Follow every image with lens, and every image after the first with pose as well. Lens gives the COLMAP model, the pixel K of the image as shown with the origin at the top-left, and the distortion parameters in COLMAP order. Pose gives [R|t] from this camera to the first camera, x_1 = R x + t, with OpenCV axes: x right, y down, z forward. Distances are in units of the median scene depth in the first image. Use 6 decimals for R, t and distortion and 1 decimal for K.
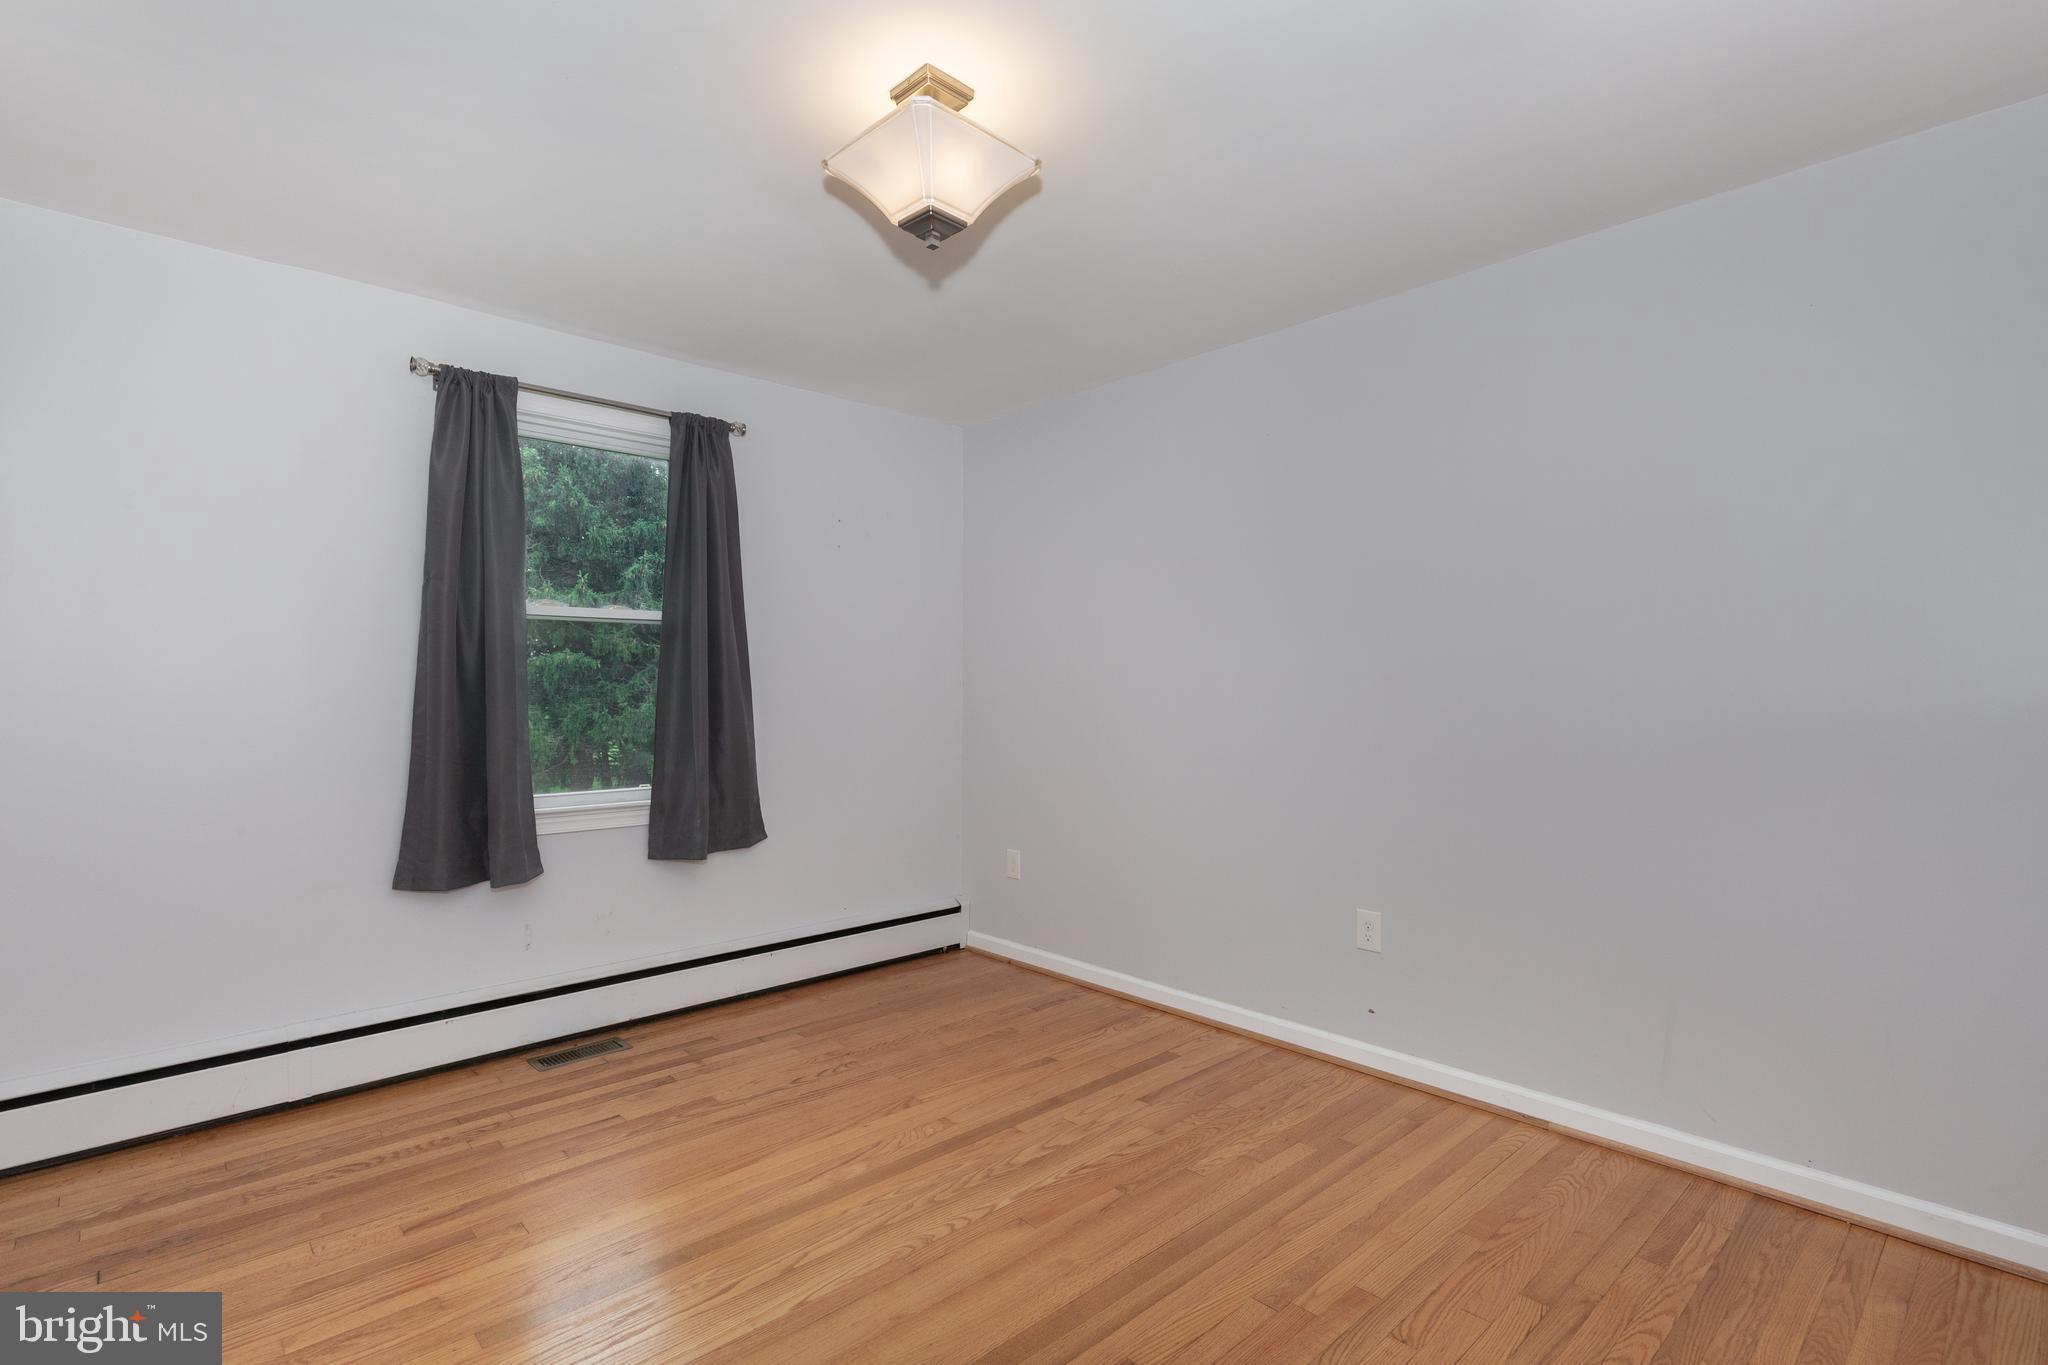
lens RADIAL K [[919.3, 0, 1024.0], [0, 919.3, 682.5], [0, 0, 1]] dist [-0.000861, -0.000206]
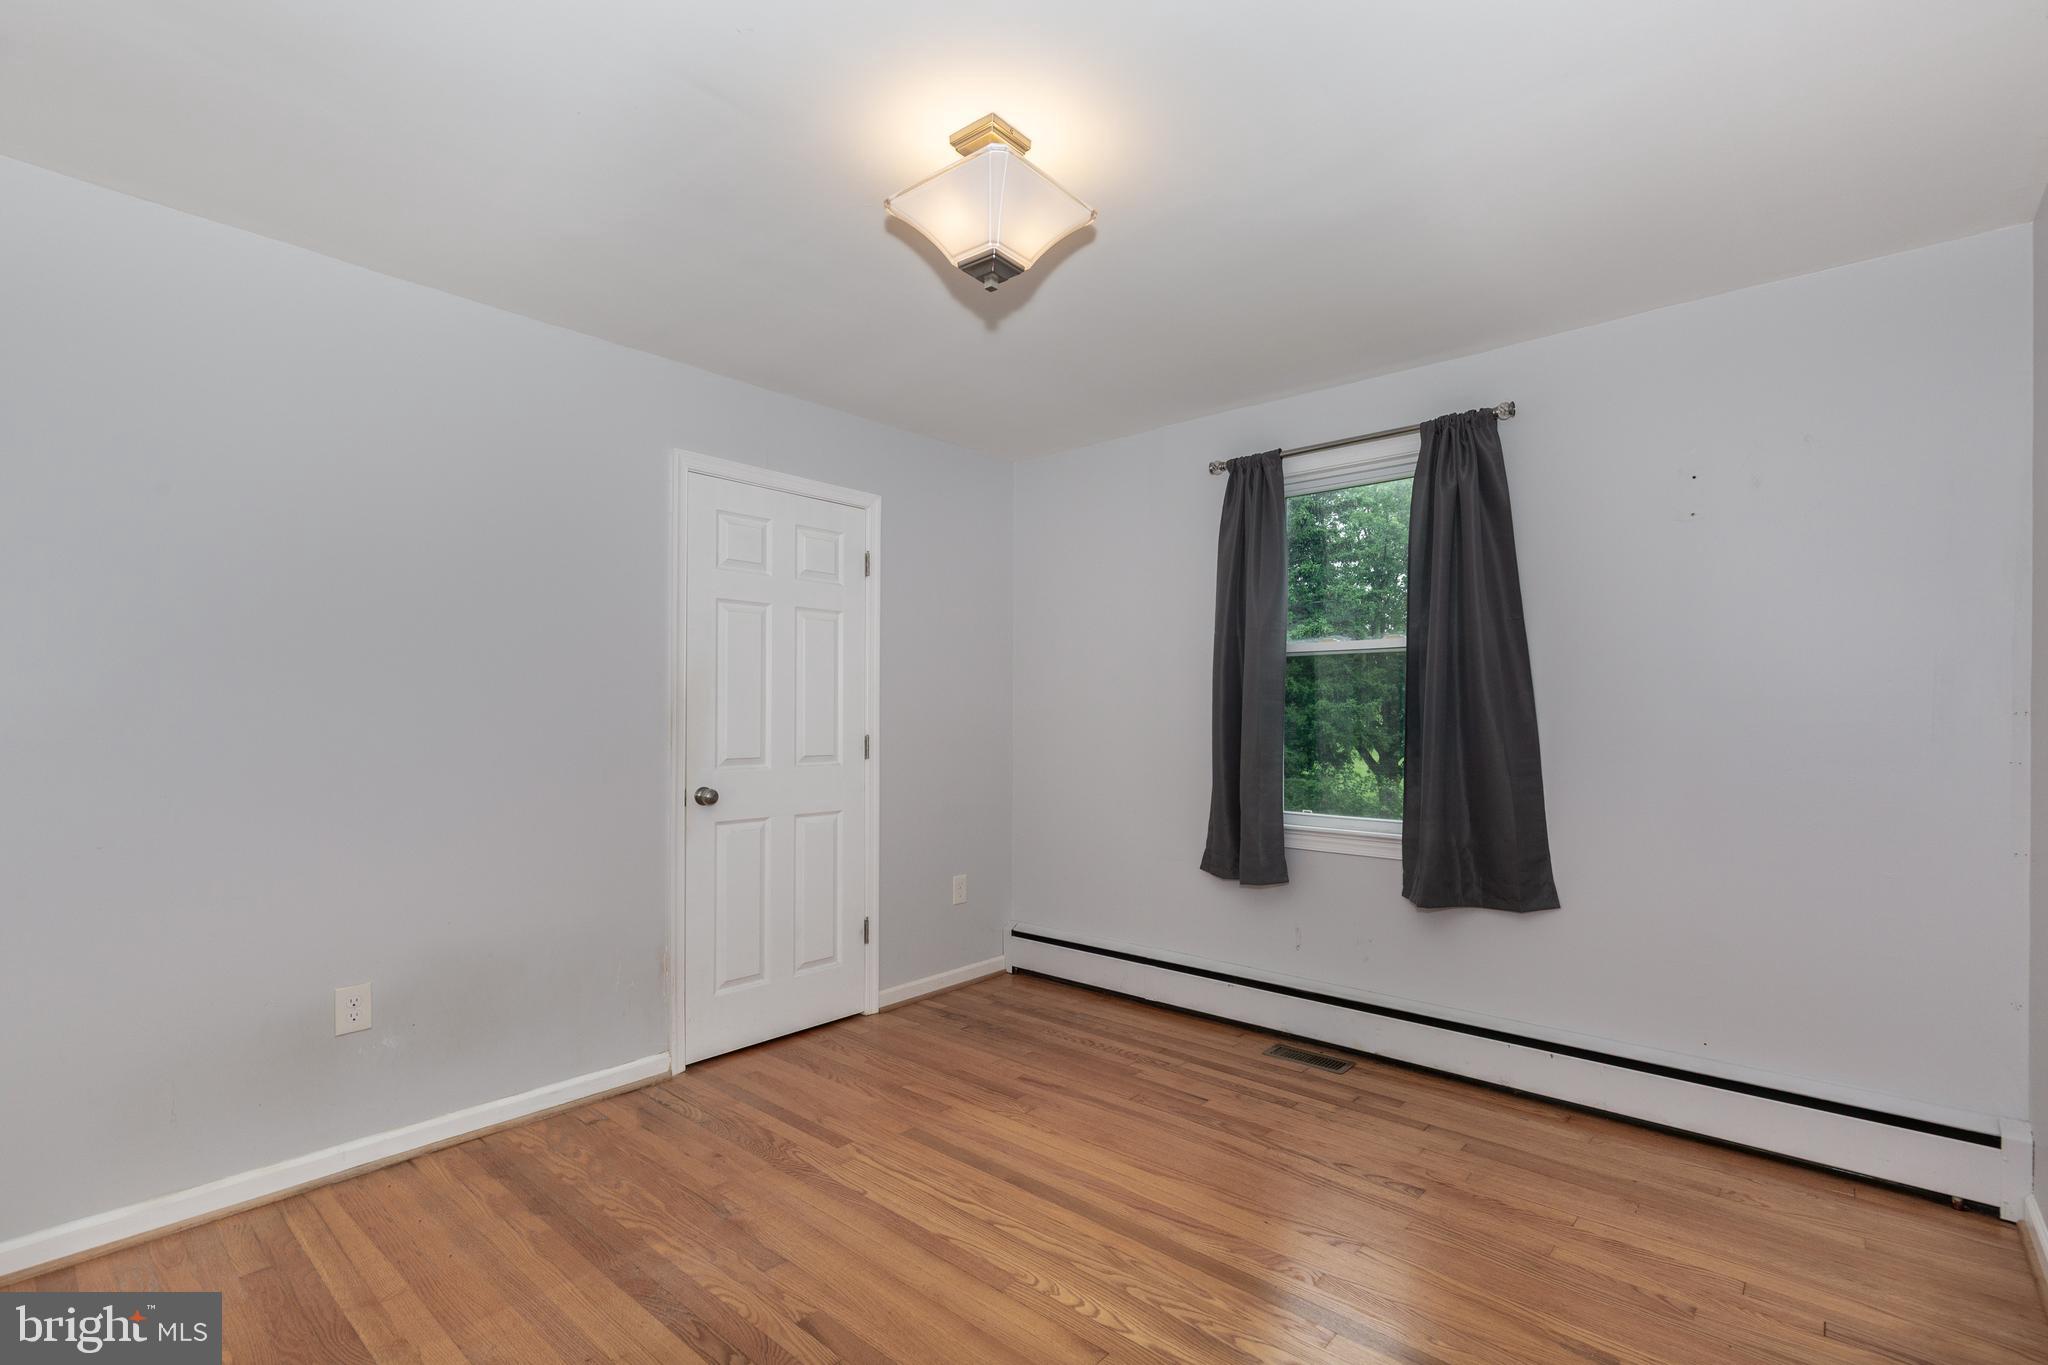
lens RADIAL K [[912.4, 0, 1026.2], [0, 912.4, 701.5], [0, 0, 1]] dist [0.010173, 0.000115]
pose [[0.134155, -0.011500, -0.990894, 0.537037], [0.003602, 0.999932, -0.011117, -0.002364], [0.990954, -0.002078, 0.134187, 0.532240]]
